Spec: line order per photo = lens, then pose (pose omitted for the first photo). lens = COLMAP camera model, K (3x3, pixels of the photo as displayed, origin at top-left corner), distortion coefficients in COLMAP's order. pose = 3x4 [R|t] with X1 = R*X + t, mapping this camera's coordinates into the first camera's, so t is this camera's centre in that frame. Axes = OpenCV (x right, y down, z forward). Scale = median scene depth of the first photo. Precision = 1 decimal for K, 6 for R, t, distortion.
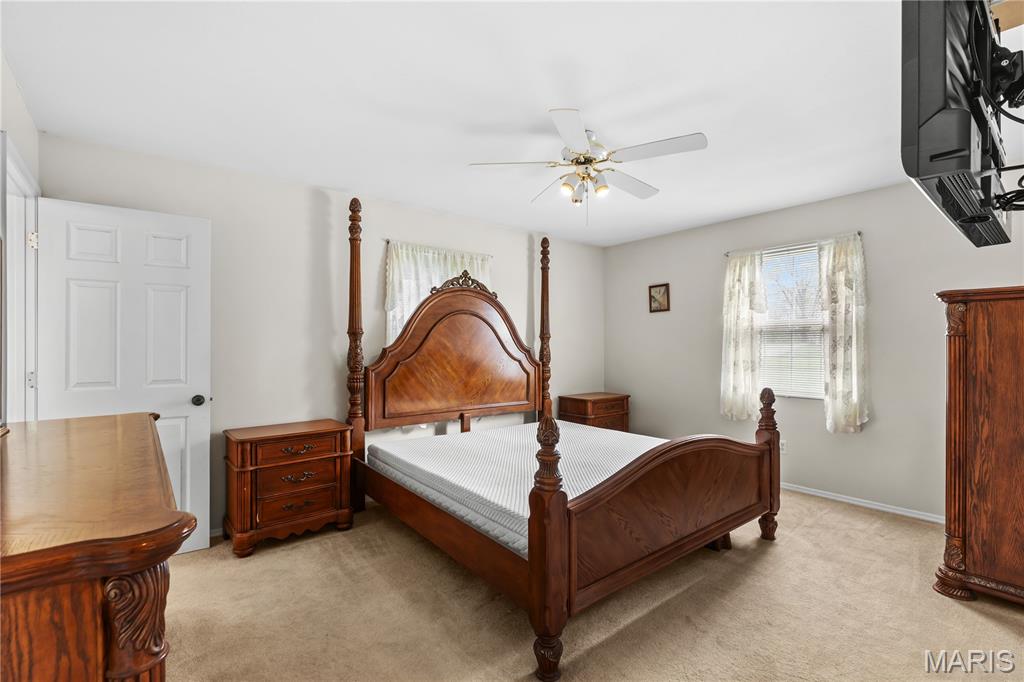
lens RADIAL K [[455.9, 0, 512.6], [0, 455.9, 347.1], [0, 0, 1]] dist [0.001397, 0.000267]
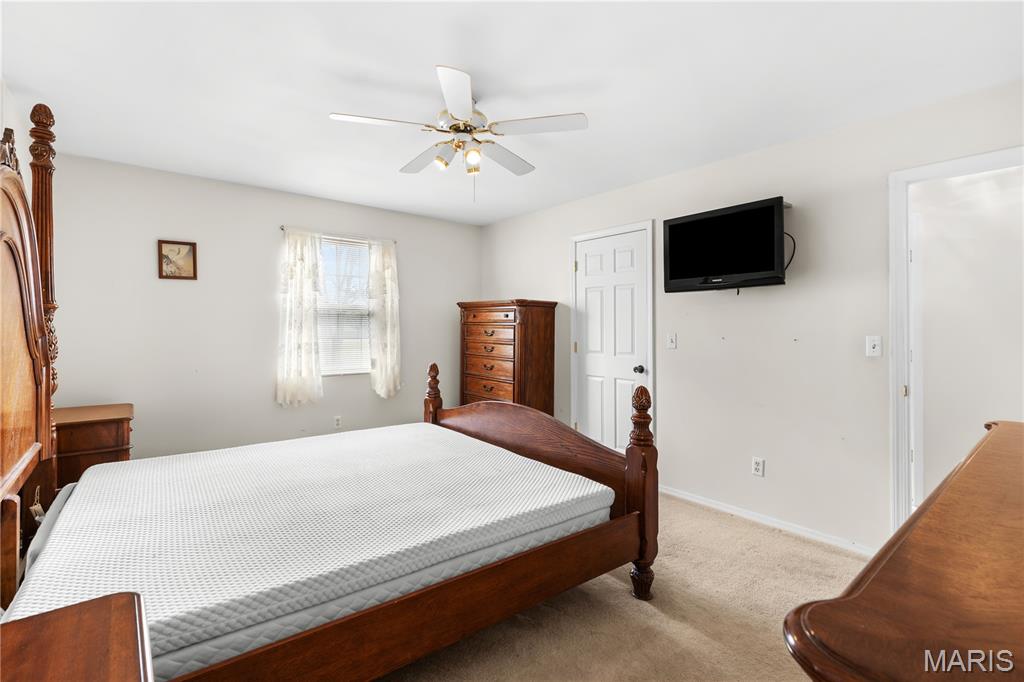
lens RADIAL K [[455.9, 0, 512.6], [0, 455.9, 347.1], [0, 0, 1]] dist [0.001397, 0.000267]
pose [[0.044001, -0.031841, 0.998524, -0.446965], [-0.004644, 0.999475, 0.032076, 0.005186], [-0.999021, -0.006048, 0.043830, 0.514193]]
